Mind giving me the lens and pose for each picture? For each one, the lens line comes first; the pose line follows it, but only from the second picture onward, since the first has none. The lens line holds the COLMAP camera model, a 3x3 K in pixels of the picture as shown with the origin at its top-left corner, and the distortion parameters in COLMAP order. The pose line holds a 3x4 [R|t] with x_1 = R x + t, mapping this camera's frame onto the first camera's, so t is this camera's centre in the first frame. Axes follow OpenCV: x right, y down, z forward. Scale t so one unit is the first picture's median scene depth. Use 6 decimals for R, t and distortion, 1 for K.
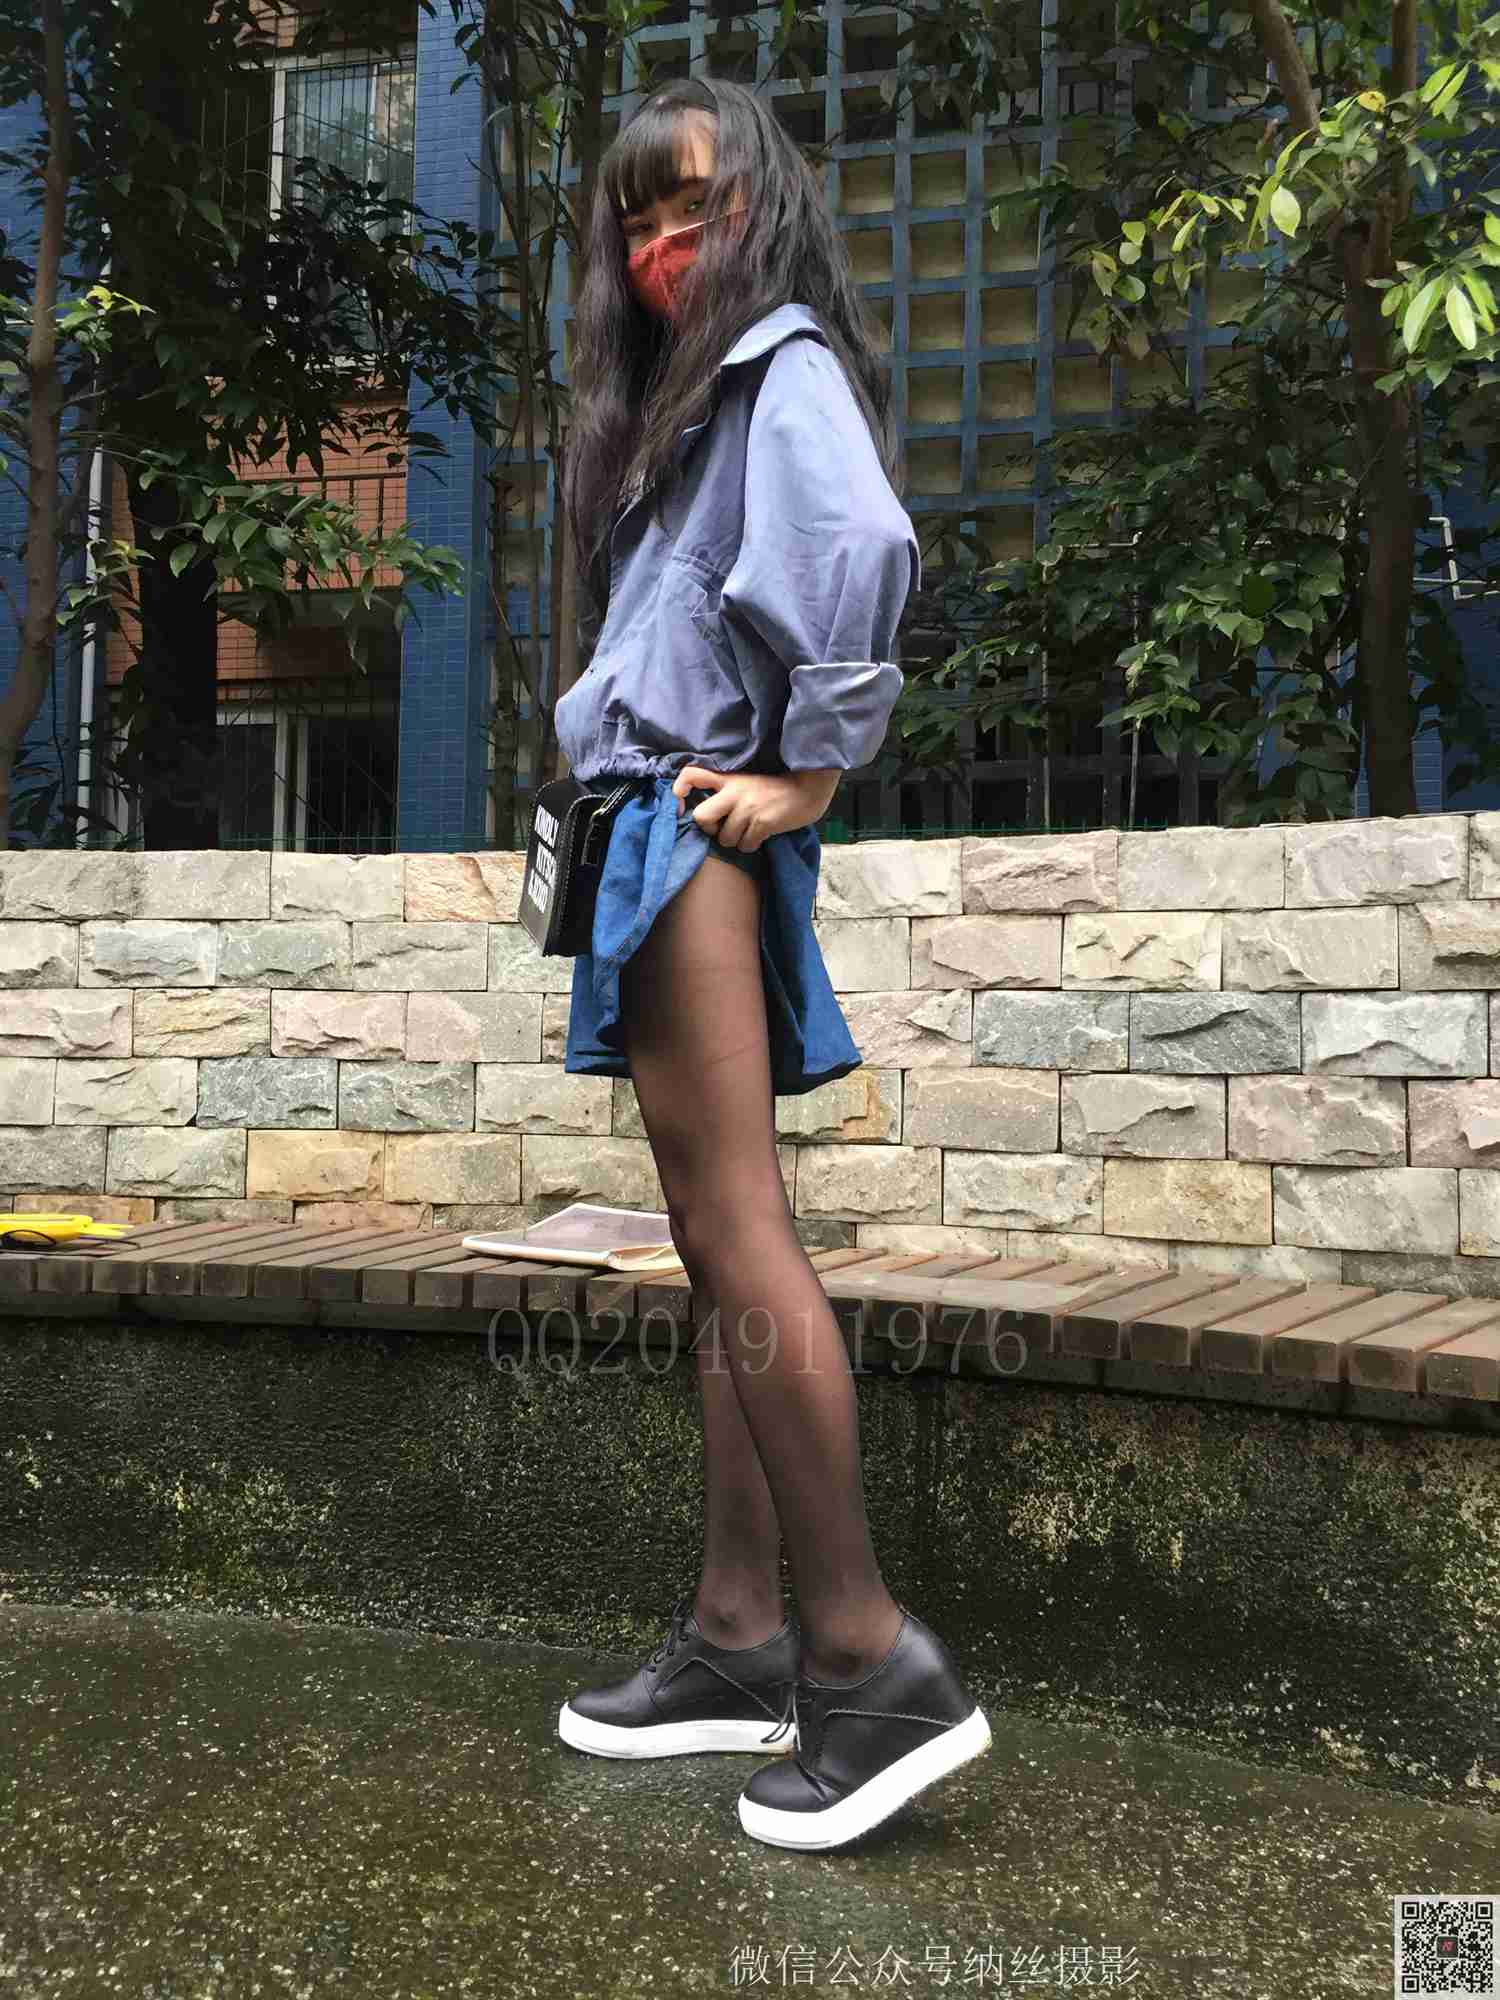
lens RADIAL K [[1756.7, 0, 745.1], [0, 1756.7, 994.2], [0, 0, 1]] dist [0.085369, -0.119919]
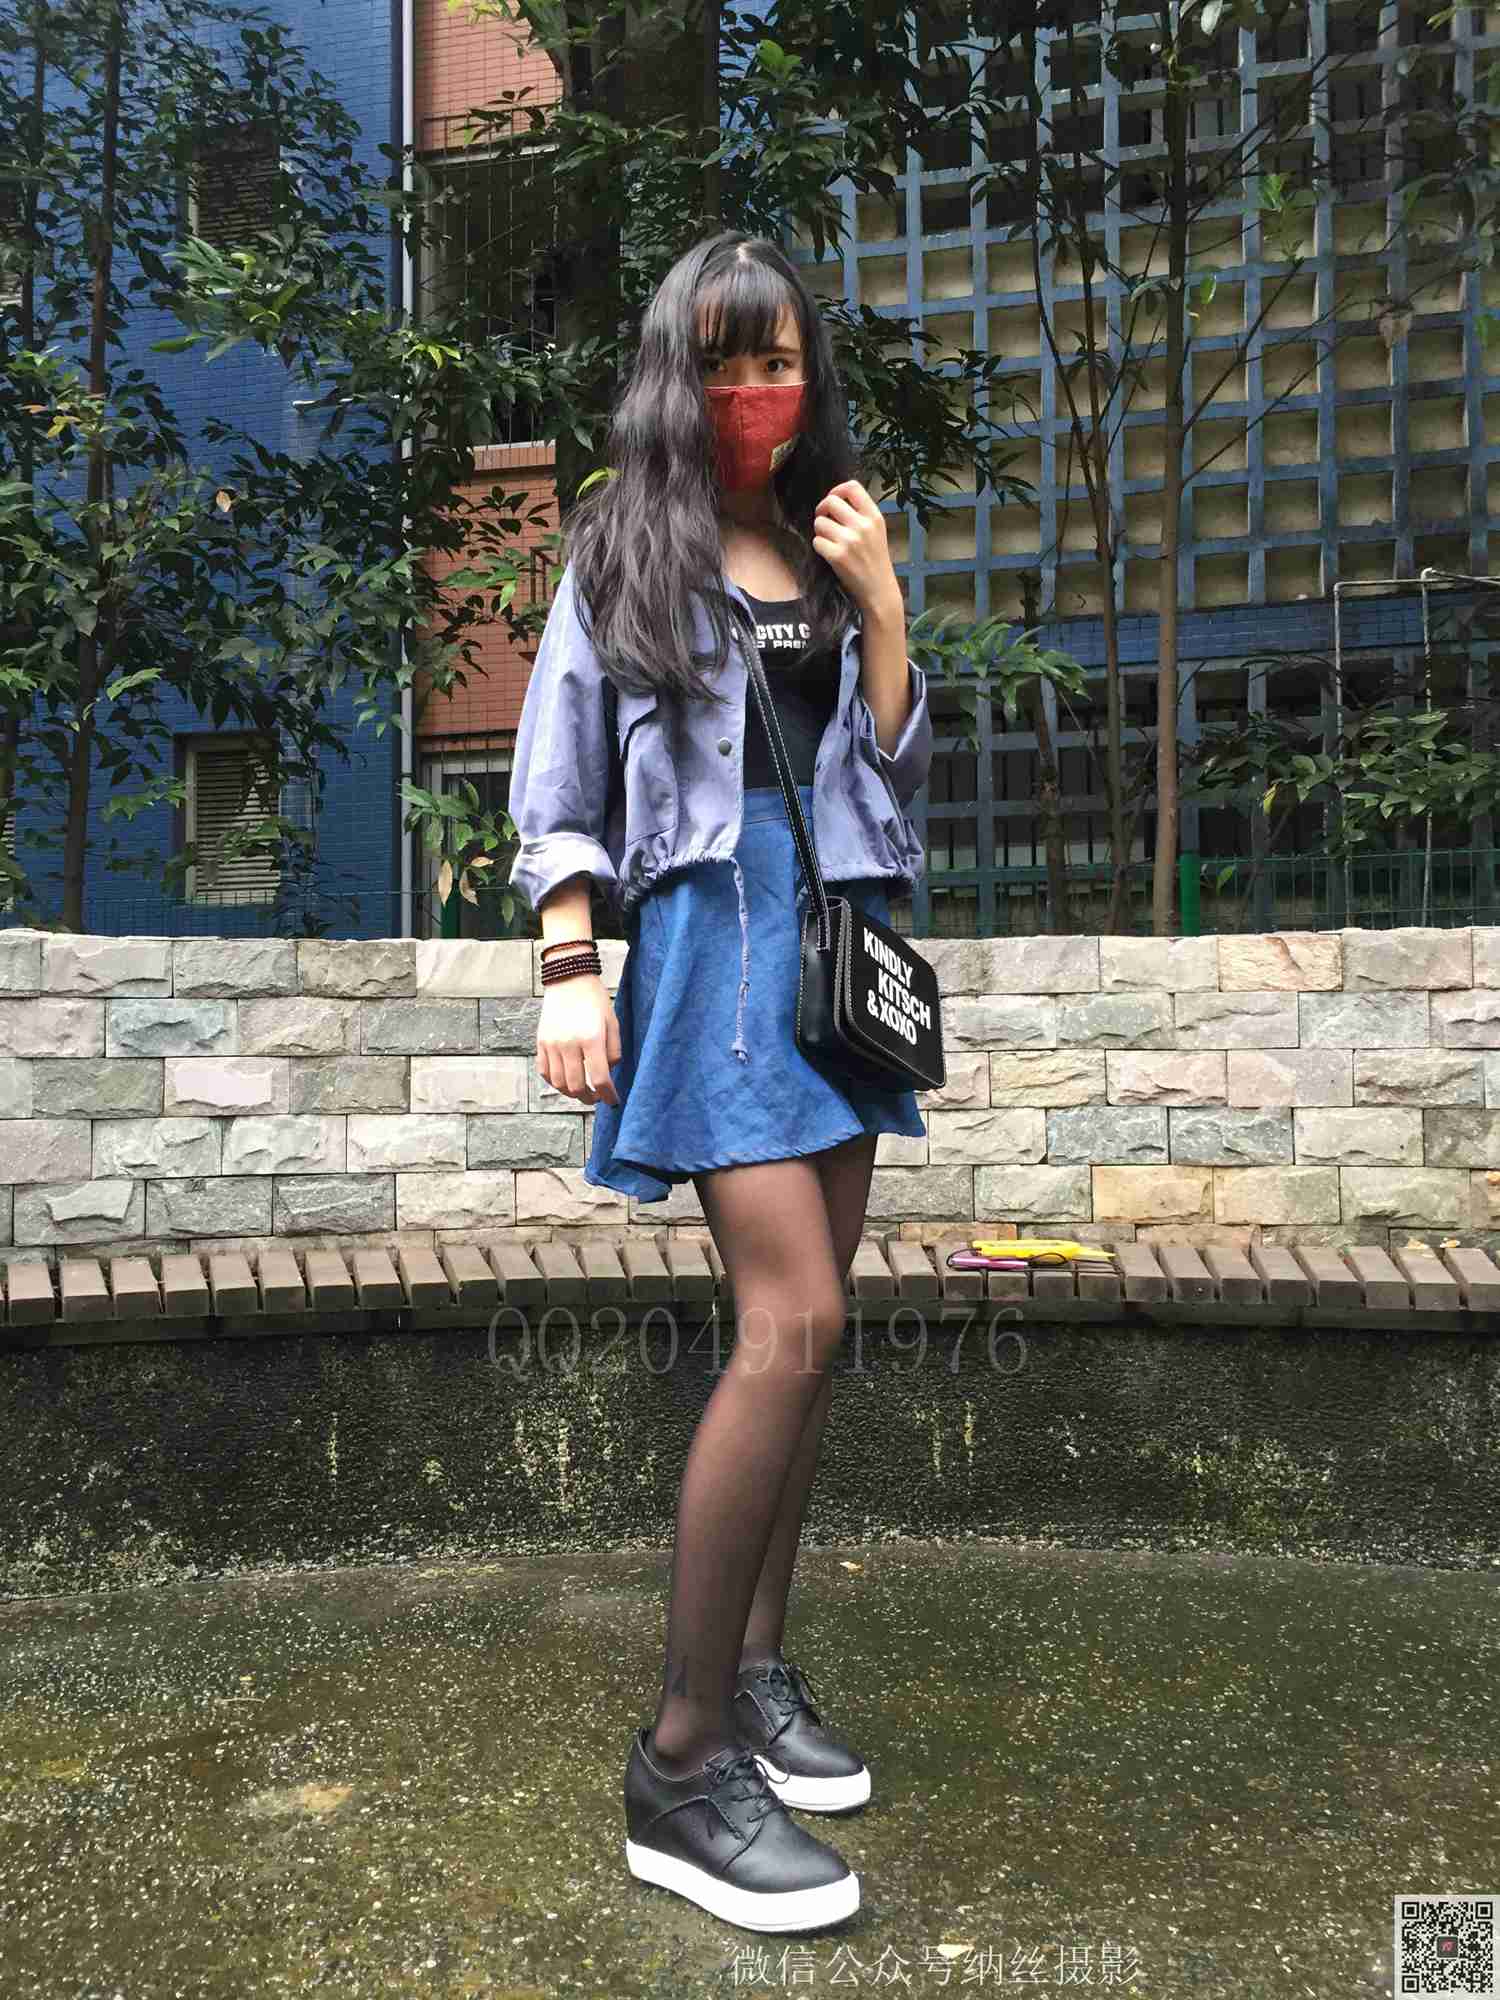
lens RADIAL K [[1756.8, 0, 722.2], [0, 1756.8, 992.6], [0, 0, 1]] dist [0.086929, -0.111404]
pose [[0.999469, -0.027514, -0.017444, -0.622294], [0.027576, 0.999614, 0.003329, -0.065584], [0.017346, -0.003809, 0.999842, -0.267227]]
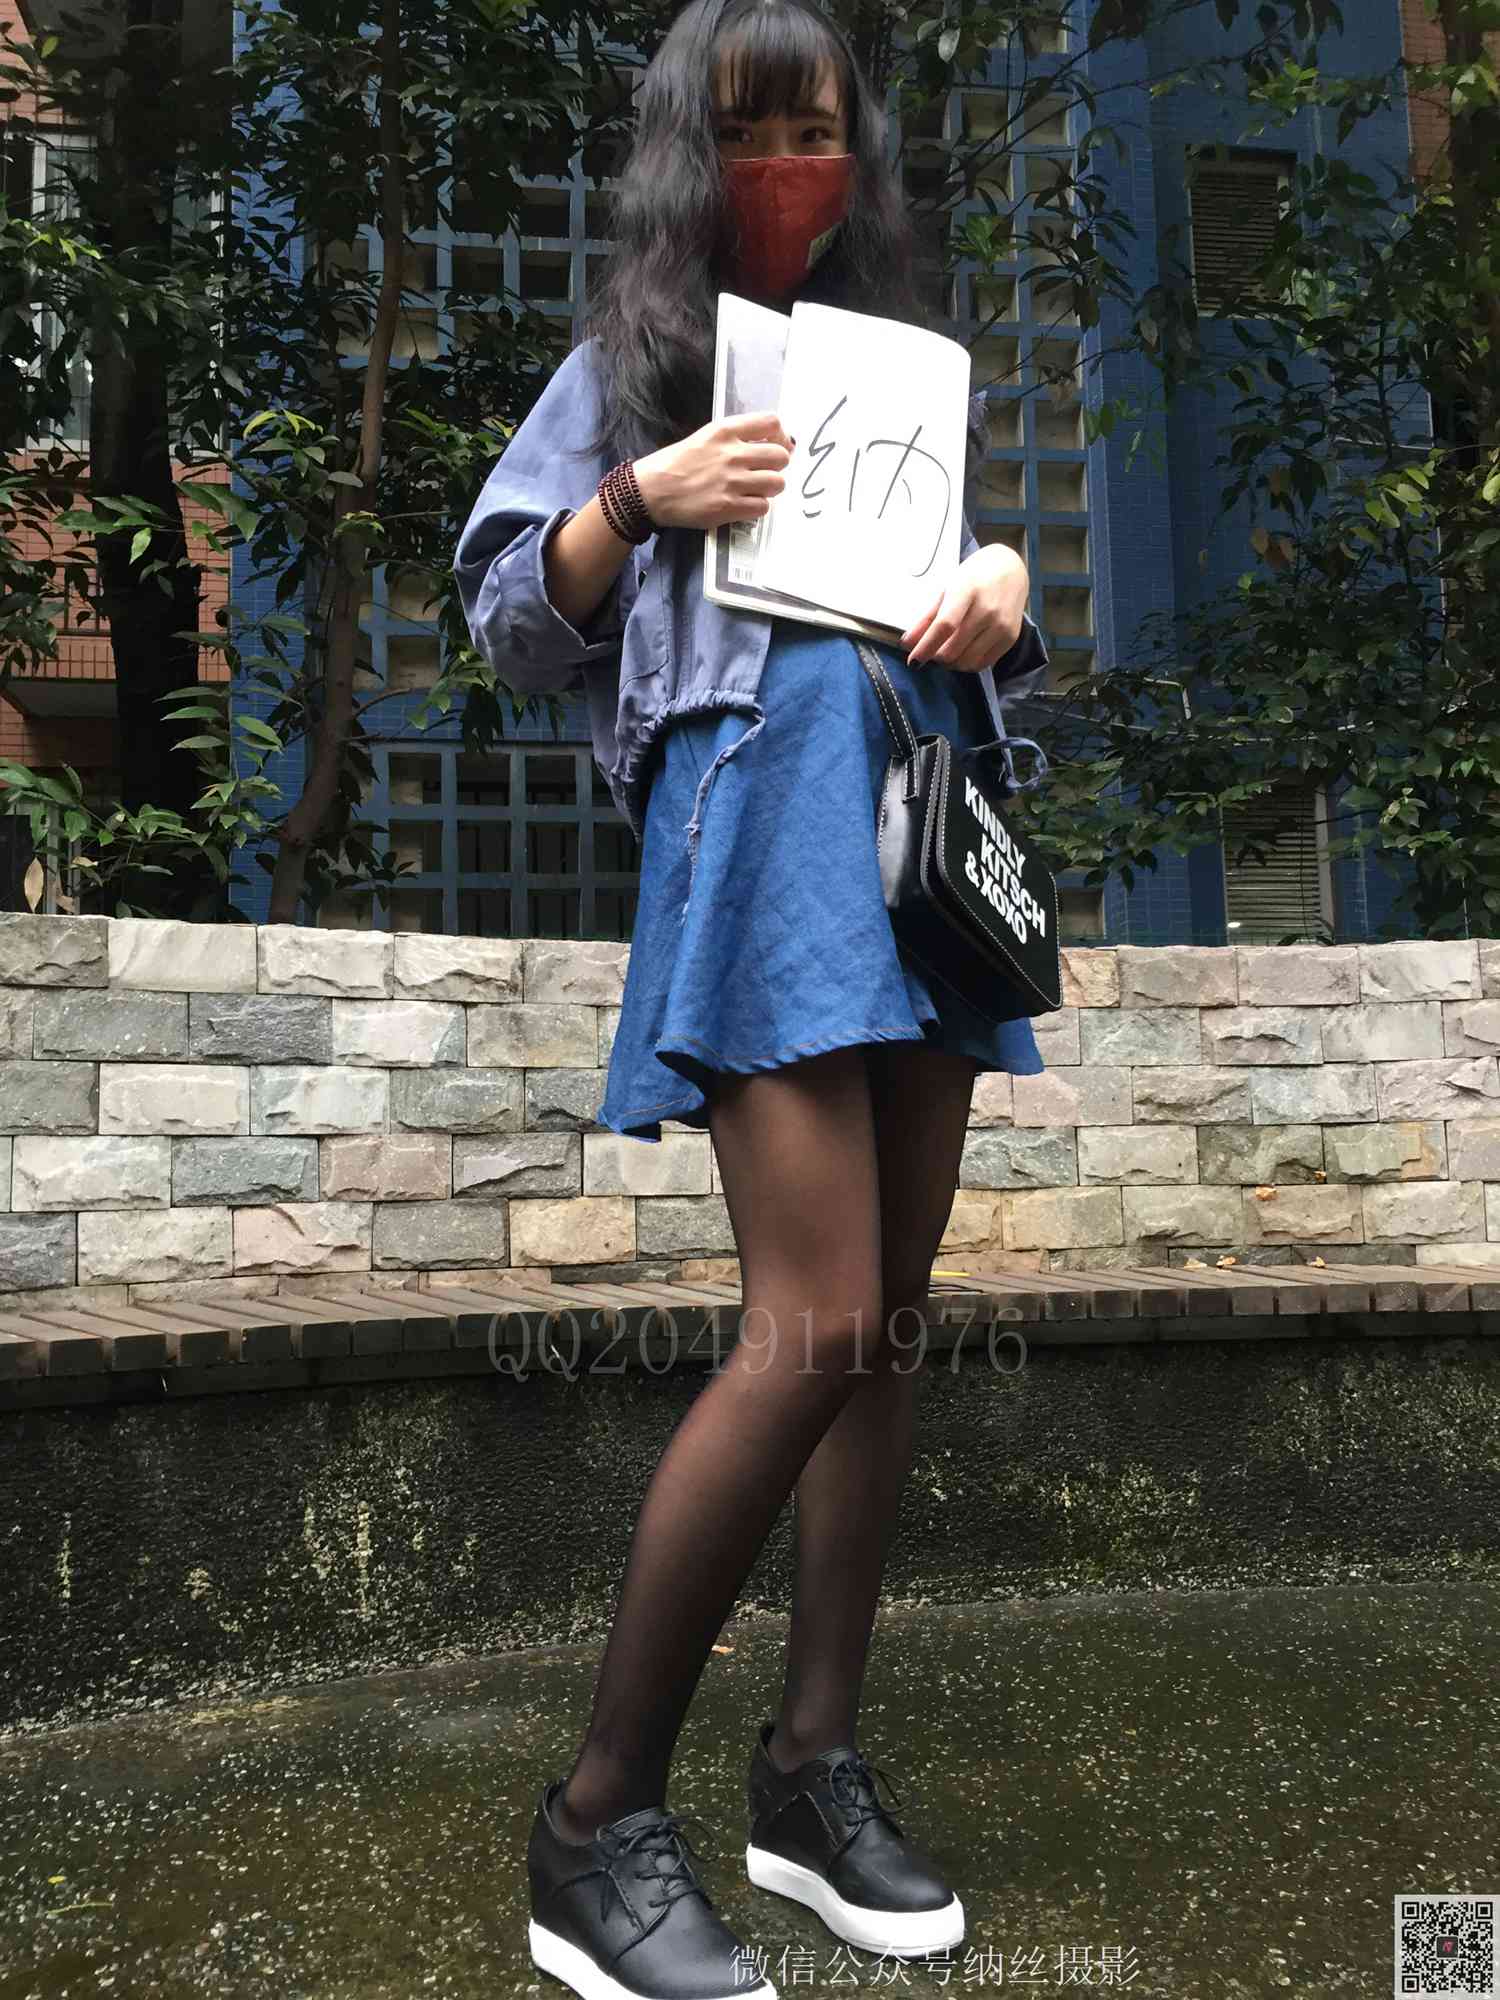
lens RADIAL K [[1761.7, 0, 745.8], [0, 1761.7, 983.3], [0, 0, 1]] dist [0.079124, -0.108251]
pose [[0.939781, 0.002027, 0.341771, -0.910606], [0.020443, 0.997859, -0.062129, 0.014662], [-0.341165, 0.065375, 0.937727, -0.043891]]
